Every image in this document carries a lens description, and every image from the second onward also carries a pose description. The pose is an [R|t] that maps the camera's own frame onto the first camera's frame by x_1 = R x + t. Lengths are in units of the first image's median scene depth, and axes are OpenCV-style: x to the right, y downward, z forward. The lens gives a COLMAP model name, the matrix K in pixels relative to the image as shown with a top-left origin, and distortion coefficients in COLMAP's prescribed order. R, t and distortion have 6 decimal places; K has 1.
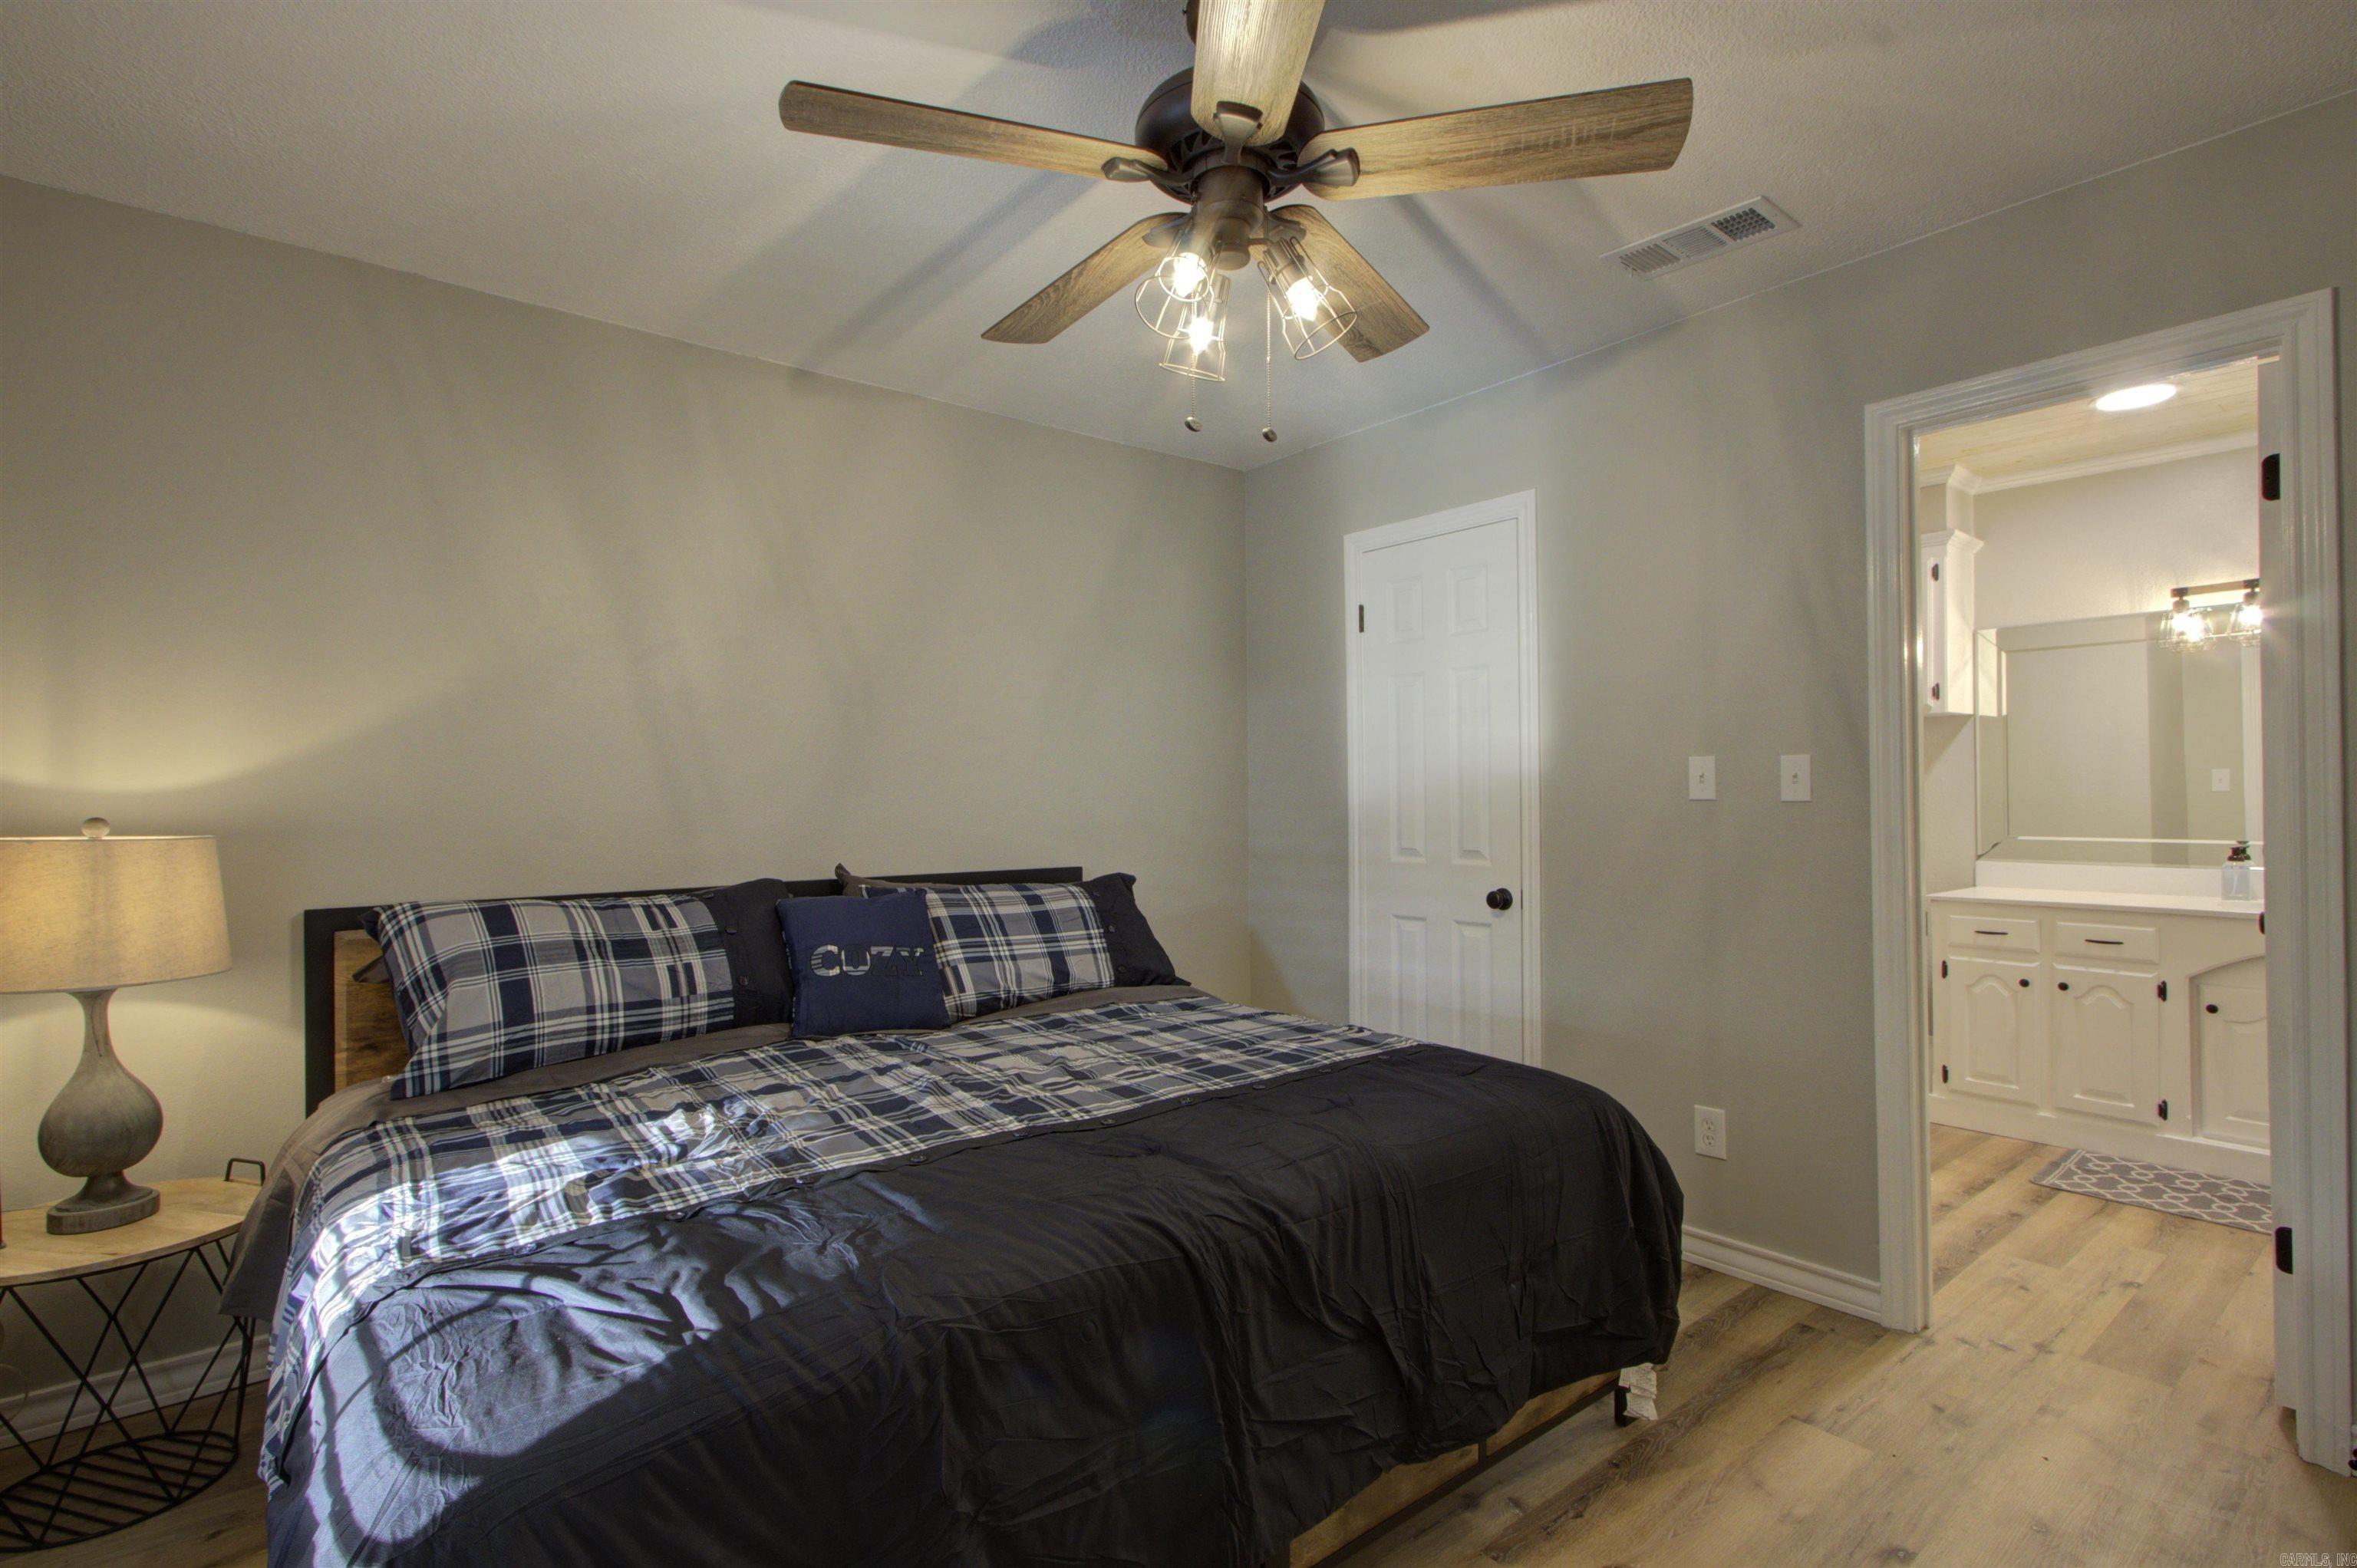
lens RADIAL K [[1084.8, 0, 1189.1], [0, 1084.8, 771.1], [0, 0, 1]] dist [0.002140, 0.000447]
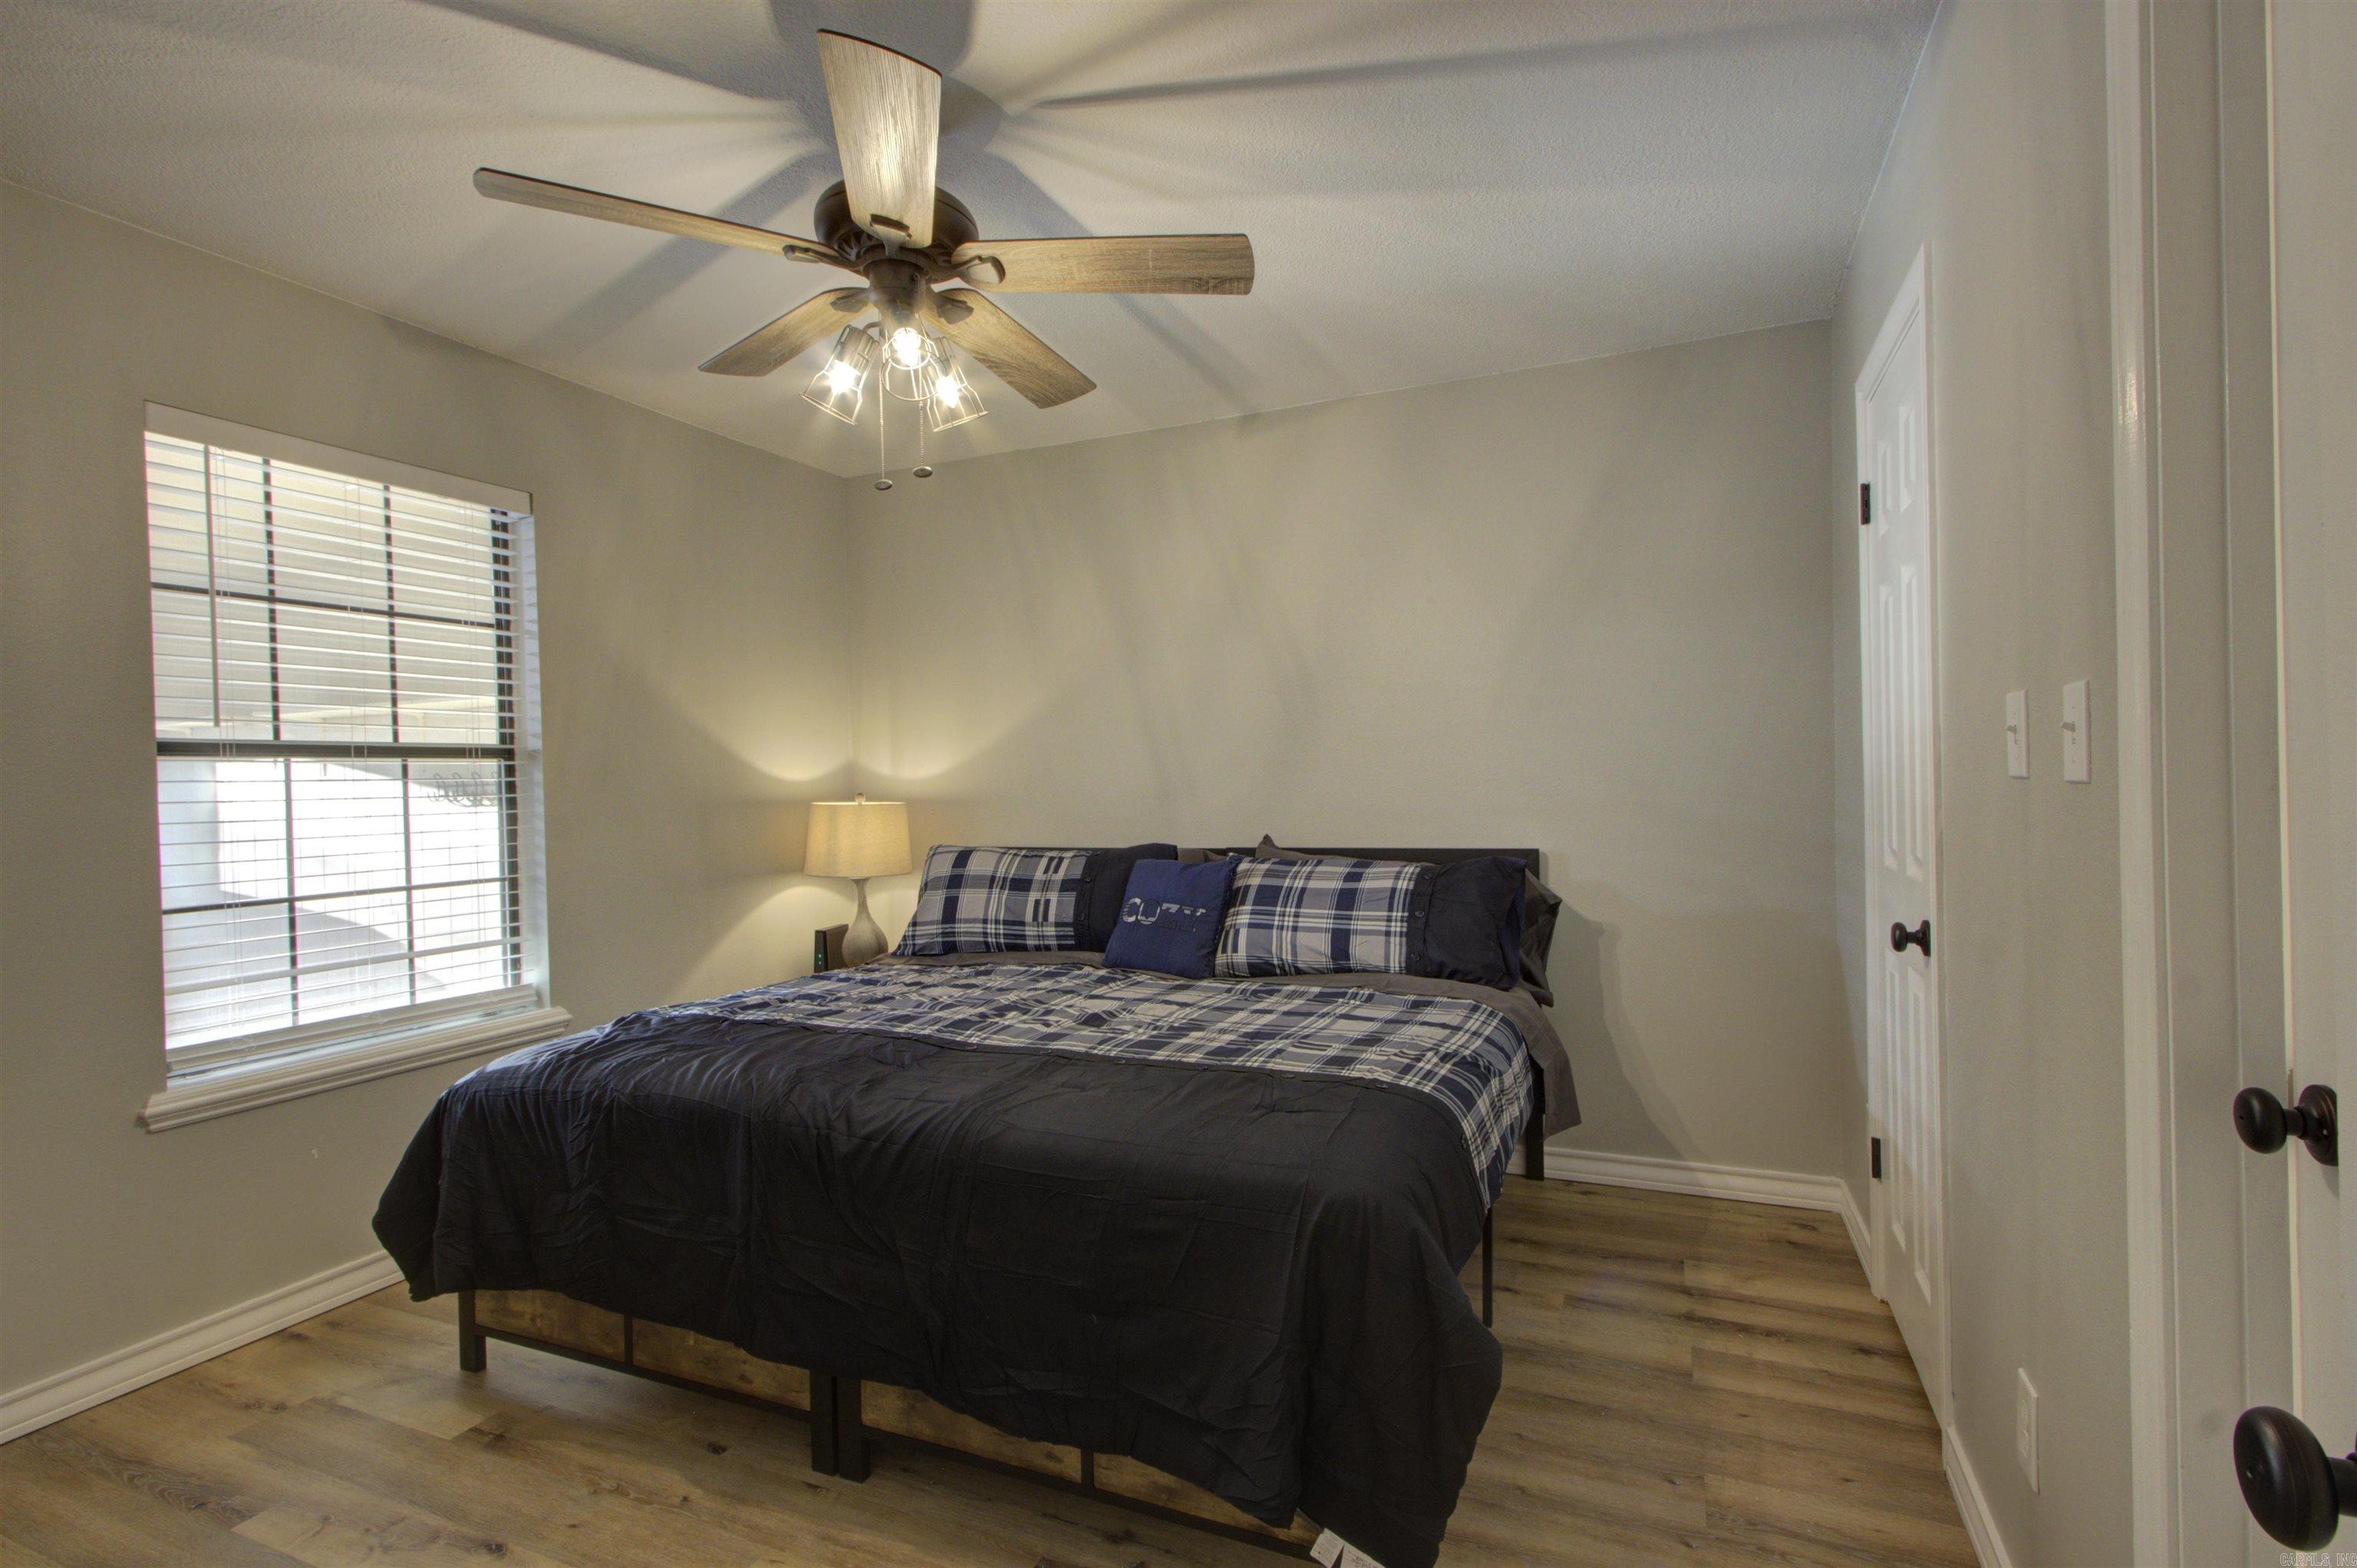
lens RADIAL K [[1084.8, 0, 1196.6], [0, 1084.8, 791.8], [0, 0, 1]] dist [0.002140, 0.000447]
pose [[0.480331, 0.005092, -0.877073, 0.848612], [0.038722, 0.998885, 0.027005, 0.005620], [0.876232, -0.046933, 0.479598, 0.480968]]
